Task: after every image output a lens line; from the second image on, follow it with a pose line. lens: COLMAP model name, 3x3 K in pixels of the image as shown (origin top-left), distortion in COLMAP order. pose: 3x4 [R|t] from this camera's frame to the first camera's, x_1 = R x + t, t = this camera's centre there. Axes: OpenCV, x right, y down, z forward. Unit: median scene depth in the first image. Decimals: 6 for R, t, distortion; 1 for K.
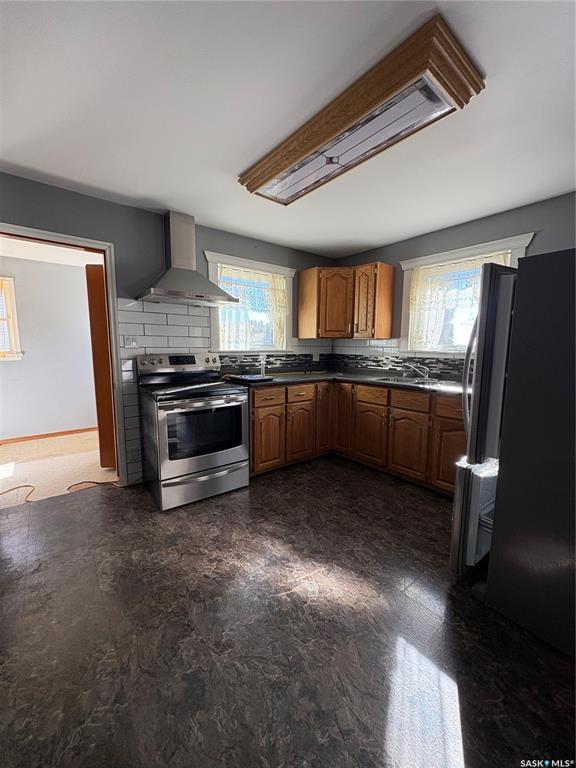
lens RADIAL K [[304.6, 0, 288.0], [0, 304.6, 384.0], [0, 0, 1]] dist [-0.001737, 0.000078]
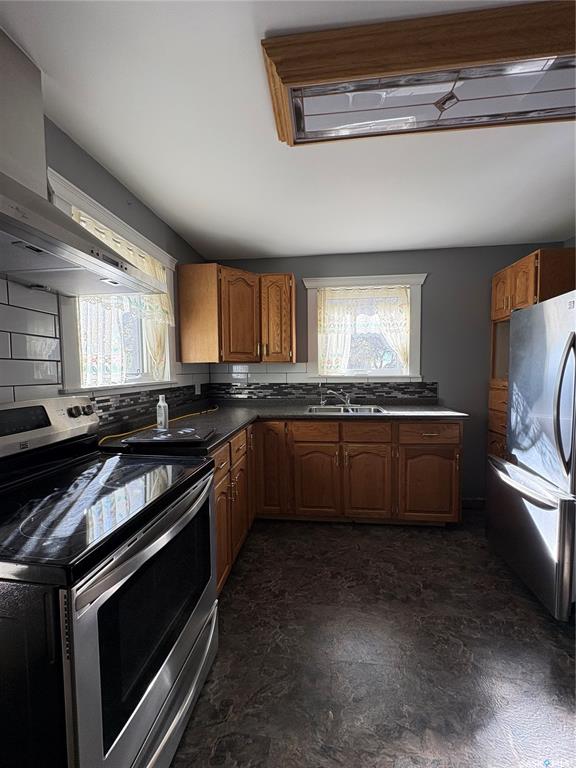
lens RADIAL K [[304.6, 0, 288.0], [0, 304.6, 384.0], [0, 0, 1]] dist [-0.001737, 0.000078]
pose [[0.711964, -0.049798, 0.700448, -0.323903], [0.104549, 0.993882, -0.035609, -0.066357], [-0.694390, 0.098583, 0.712814, 0.438231]]
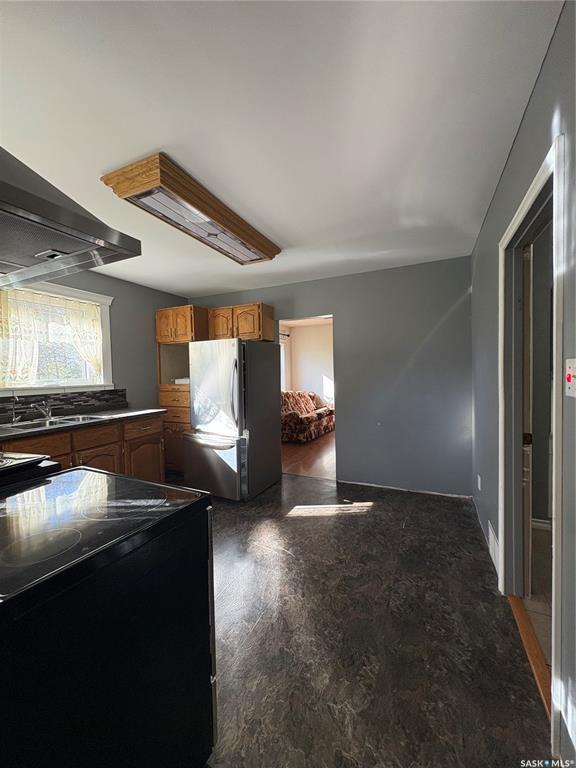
lens RADIAL K [[304.6, 0, 288.0], [0, 304.6, 384.0], [0, 0, 1]] dist [-0.001737, 0.000078]
pose [[-0.442159, -0.034571, 0.896270, -0.616781], [0.130999, 0.986053, 0.102660, -0.111224], [-0.887319, 0.162802, -0.431463, 0.728838]]
